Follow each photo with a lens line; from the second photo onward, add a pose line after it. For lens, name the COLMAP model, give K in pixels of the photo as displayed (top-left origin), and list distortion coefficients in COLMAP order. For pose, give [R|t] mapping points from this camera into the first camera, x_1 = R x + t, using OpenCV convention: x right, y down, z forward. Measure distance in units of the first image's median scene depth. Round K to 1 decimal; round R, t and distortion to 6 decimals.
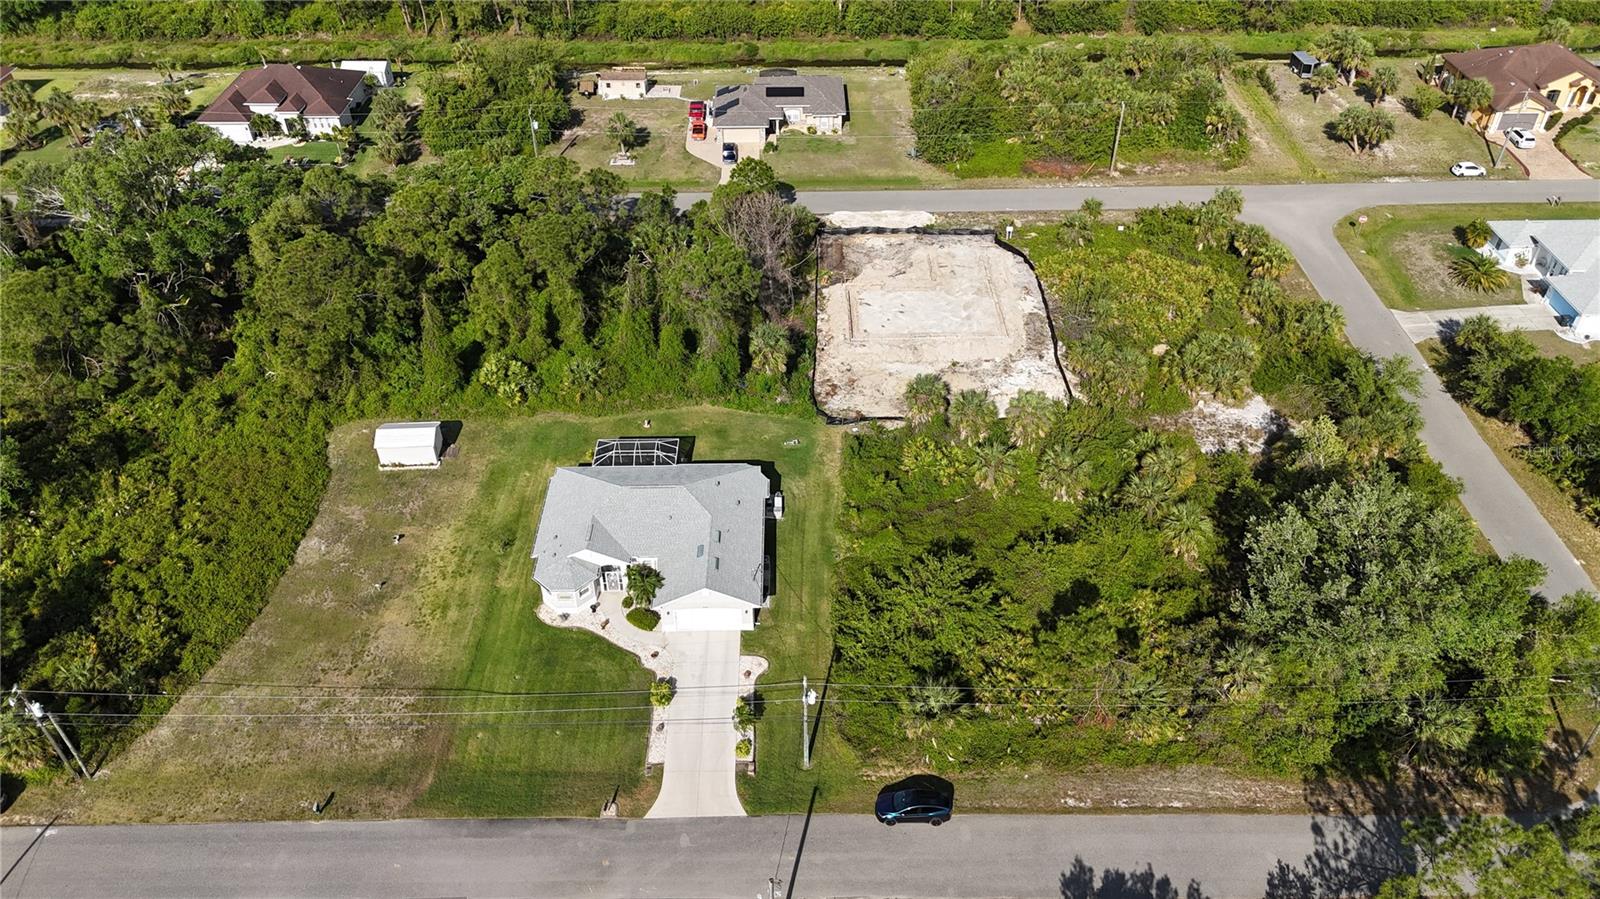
lens RADIAL K [[1173.3, 0, 800.0], [0, 1173.3, 449.5], [0, 0, 1]] dist [0.081598, -0.083816]
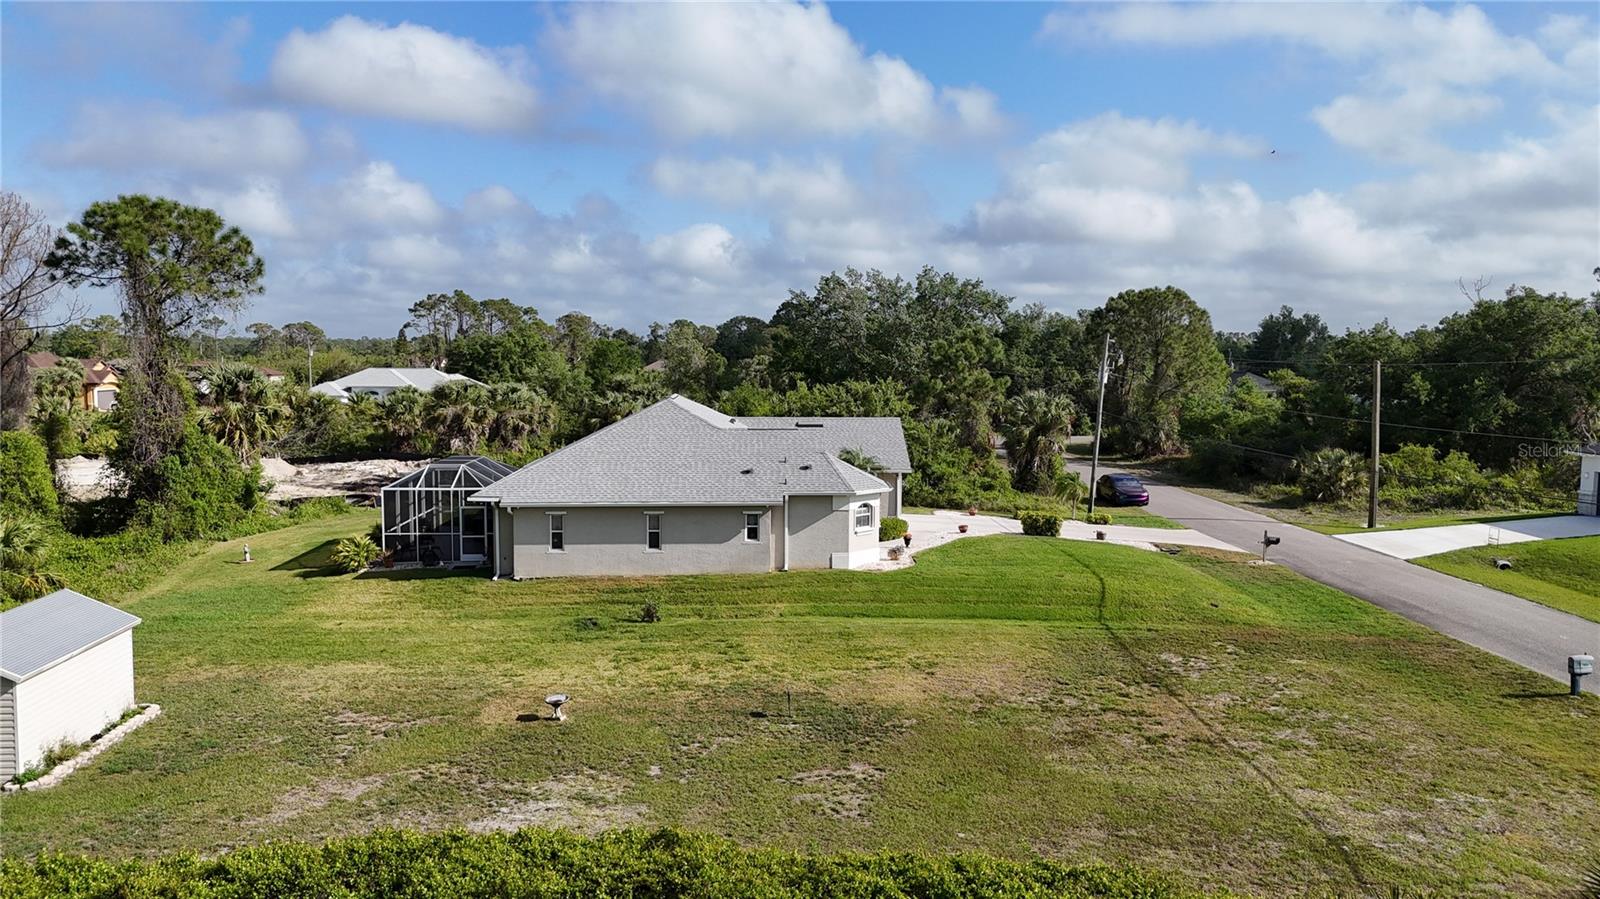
lens RADIAL K [[1173.3, 0, 800.0], [0, 1173.3, 449.5], [0, 0, 1]] dist [0.081598, -0.083816]
pose [[-0.034195, -0.073956, 0.996675, -0.731709], [0.619188, 0.781237, 0.079214, 0.047507], [-0.784498, 0.619838, 0.019078, 1.065588]]
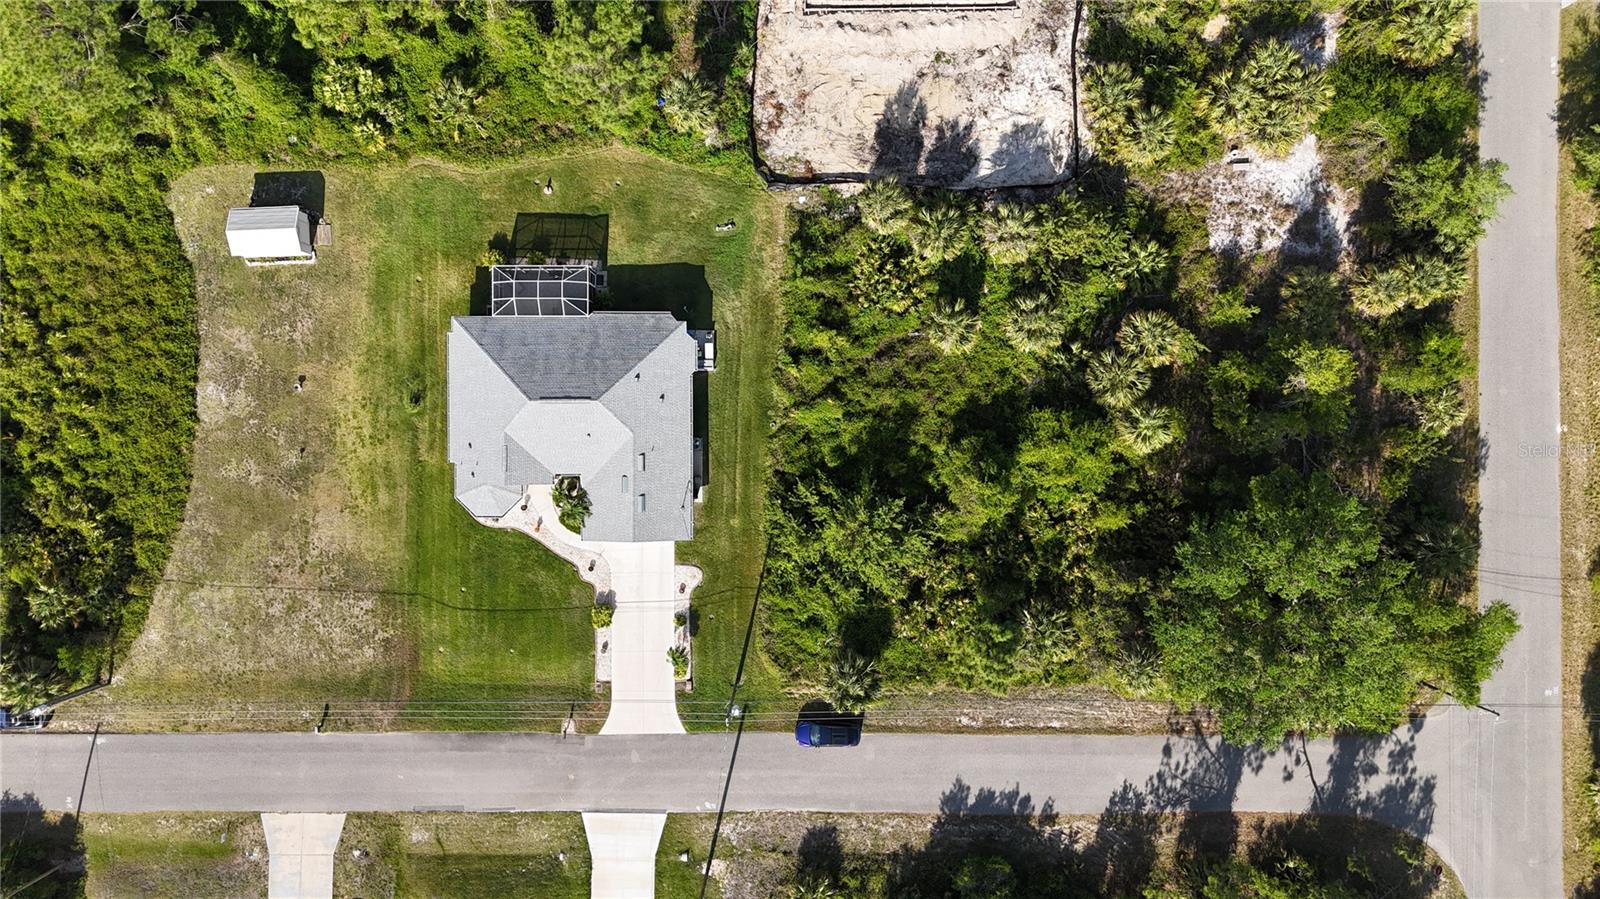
lens RADIAL K [[1167.8, 0, 800.0], [0, 1167.8, 449.5], [0, 0, 1]] dist [0.064758, -0.063393]
pose [[0.999949, 0.006799, -0.007462, 0.069241], [0.001548, 0.627135, 0.778909, -0.717148], [0.009975, -0.778881, 0.627093, 0.454404]]
